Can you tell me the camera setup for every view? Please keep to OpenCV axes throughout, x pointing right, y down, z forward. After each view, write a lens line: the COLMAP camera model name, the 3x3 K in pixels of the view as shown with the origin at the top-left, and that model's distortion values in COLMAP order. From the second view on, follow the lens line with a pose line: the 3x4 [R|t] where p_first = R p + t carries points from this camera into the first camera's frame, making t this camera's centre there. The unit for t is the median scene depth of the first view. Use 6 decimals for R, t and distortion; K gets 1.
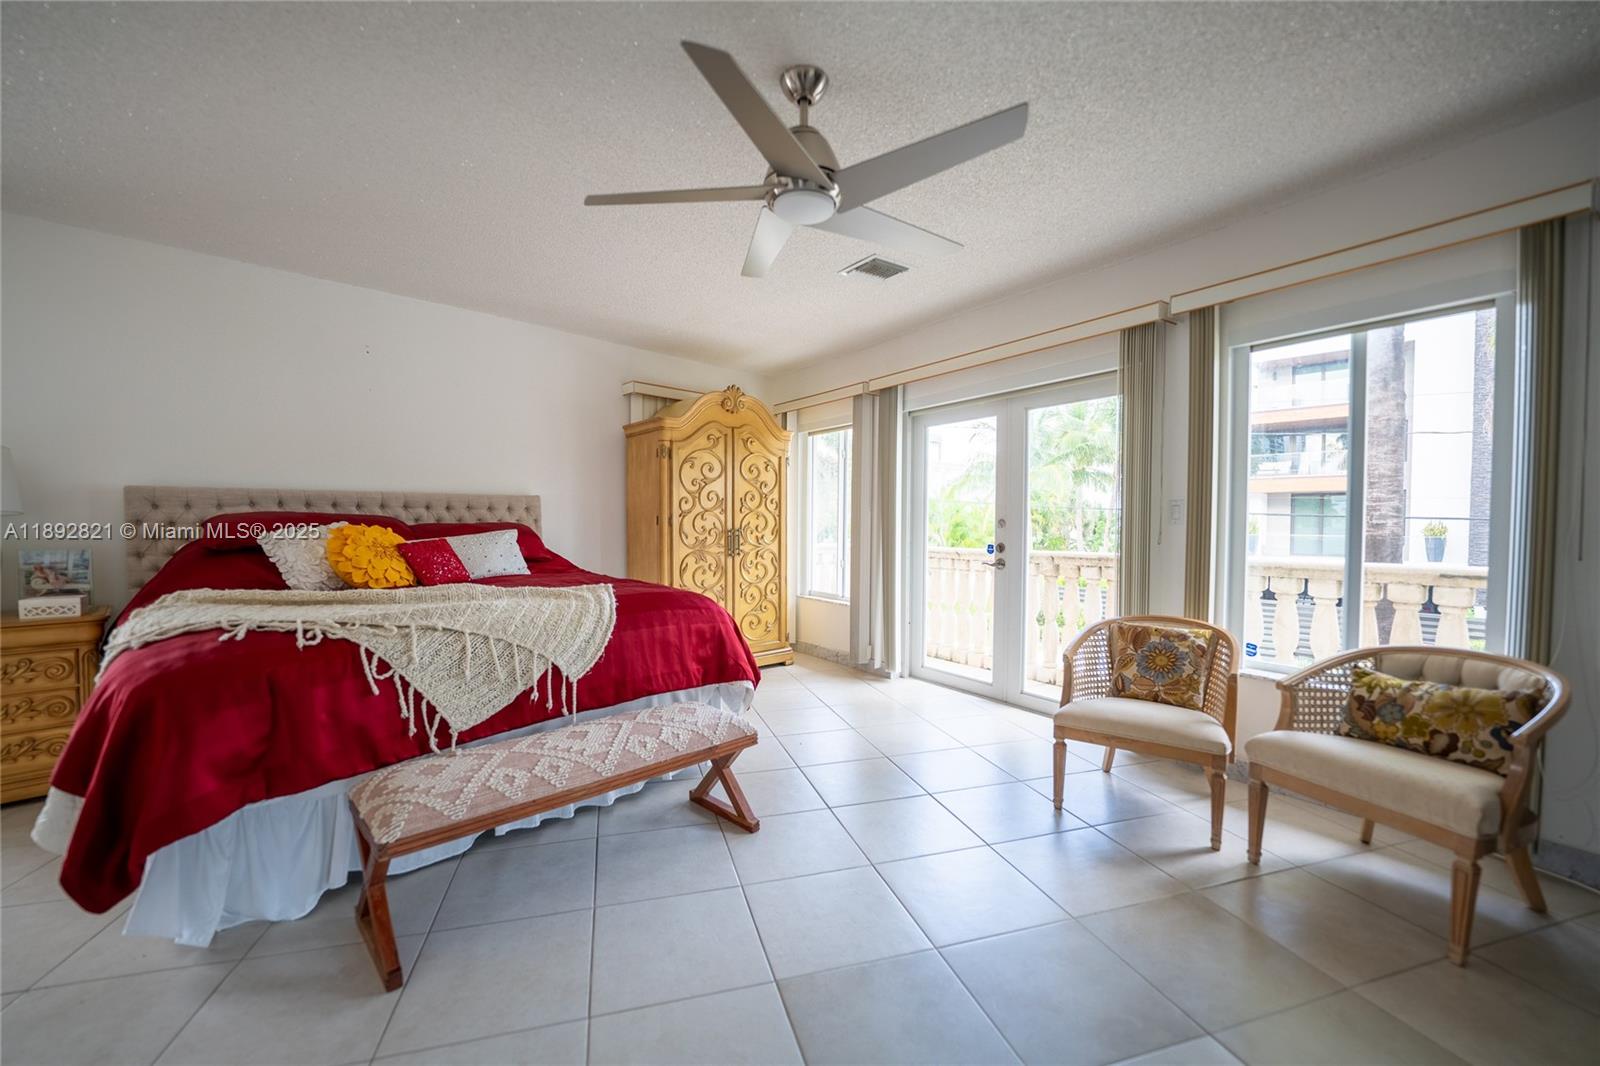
lens RADIAL K [[646.4, 0, 798.2], [0, 646.4, 542.7], [0, 0, 1]] dist [-0.030178, 0.007499]
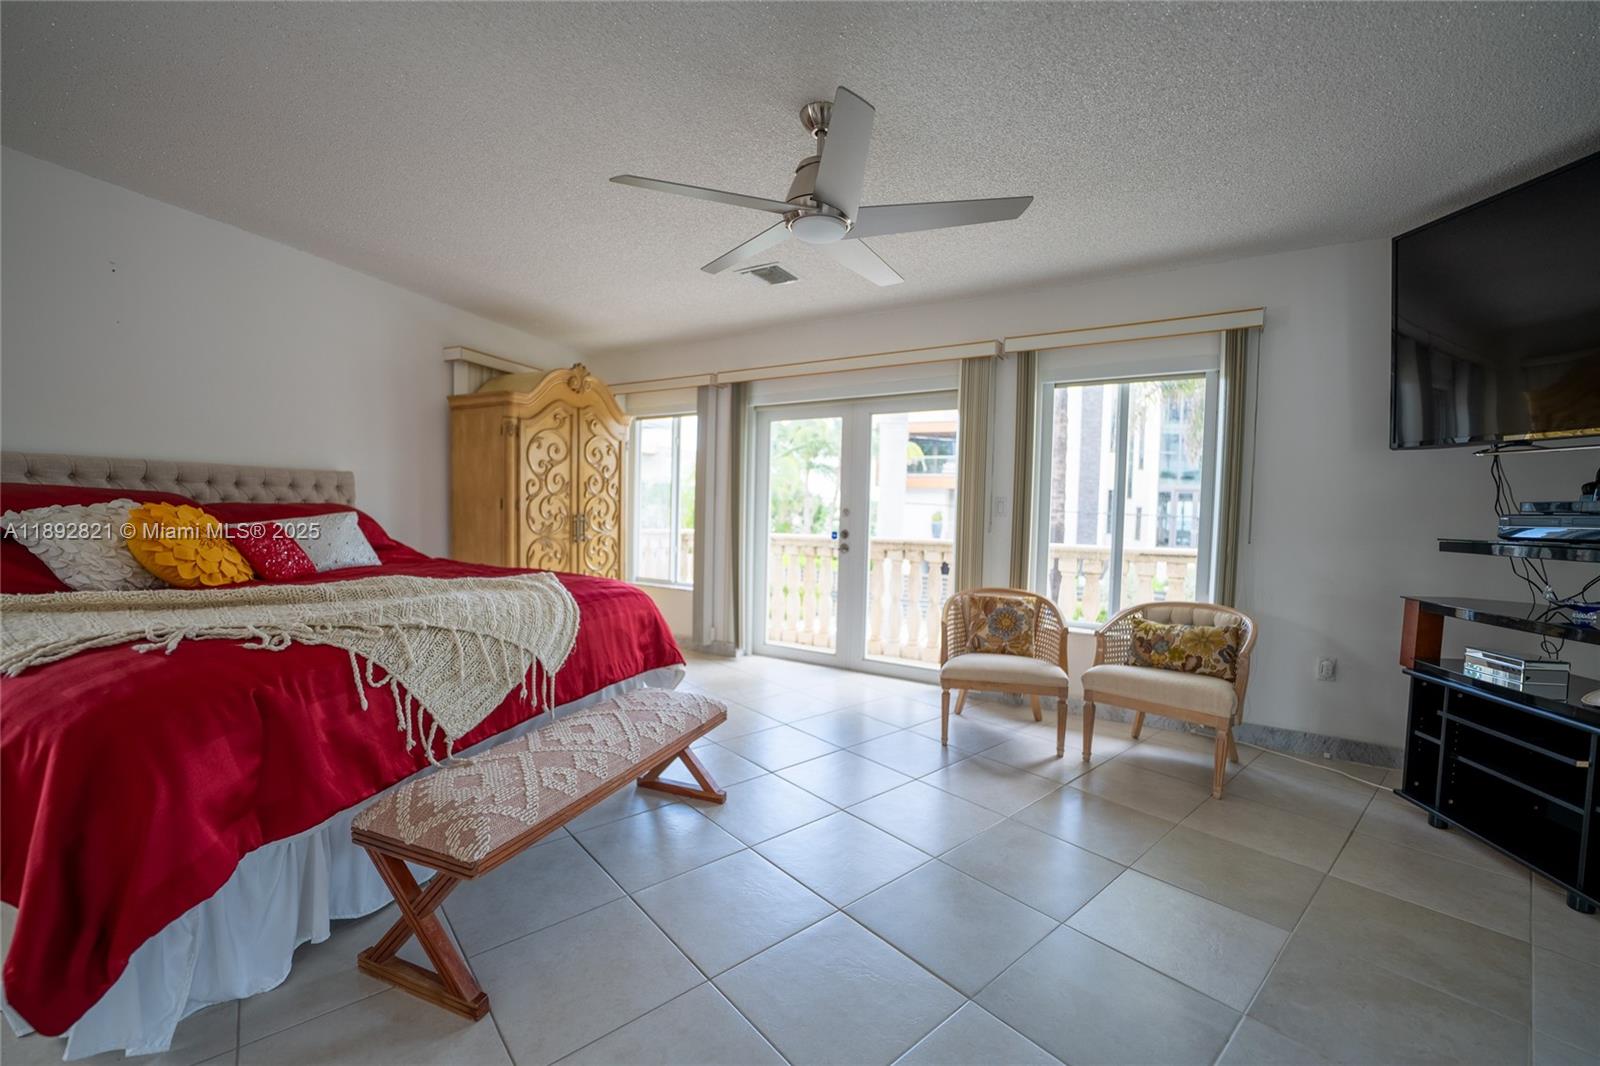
lens RADIAL K [[646.4, 0, 798.2], [0, 646.4, 542.7], [0, 0, 1]] dist [-0.030178, 0.007499]
pose [[0.910499, -0.004308, 0.413488, -0.356094], [-0.005102, 0.999753, 0.021650, -0.002406], [-0.413479, -0.021822, 0.910252, -0.008314]]
